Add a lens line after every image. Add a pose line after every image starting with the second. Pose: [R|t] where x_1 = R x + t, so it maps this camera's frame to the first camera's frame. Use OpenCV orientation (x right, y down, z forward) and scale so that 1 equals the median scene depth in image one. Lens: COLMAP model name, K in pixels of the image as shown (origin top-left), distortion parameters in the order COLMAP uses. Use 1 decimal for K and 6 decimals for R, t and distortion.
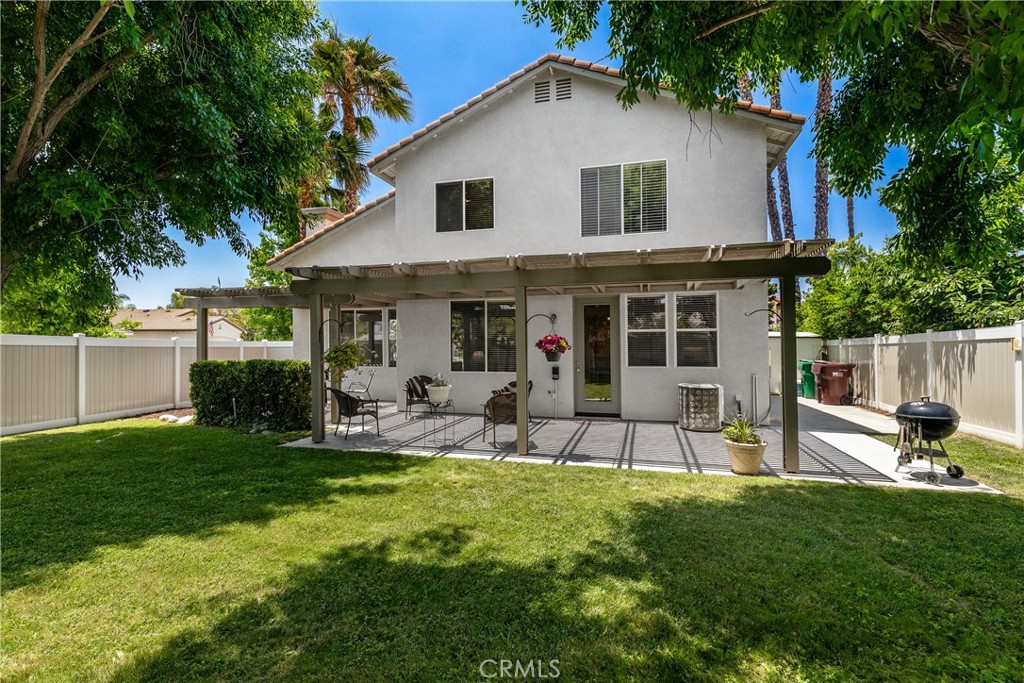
lens RADIAL K [[469.1, 0, 511.0], [0, 469.1, 339.8], [0, 0, 1]] dist [-0.000763, 0.000141]
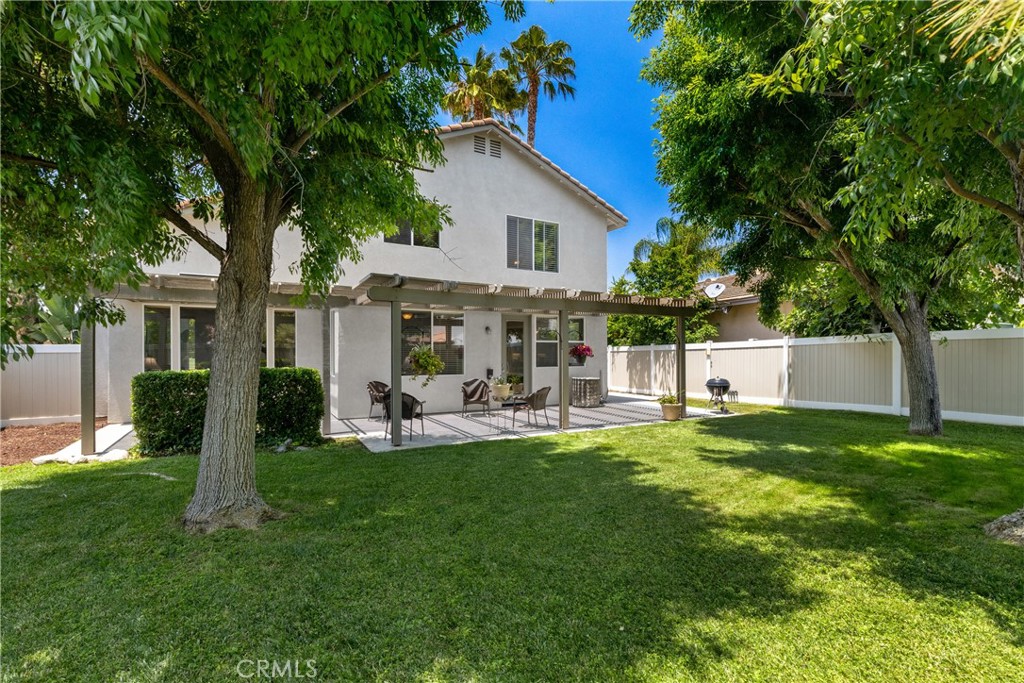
lens RADIAL K [[469.1, 0, 512.4], [0, 469.1, 347.7], [0, 0, 1]] dist [-0.000763, 0.000141]
pose [[0.705562, 0.008016, 0.708603, -0.768145], [-0.009300, 0.999955, -0.002052, 0.002929], [-0.708587, -0.005142, 0.705605, 0.076169]]
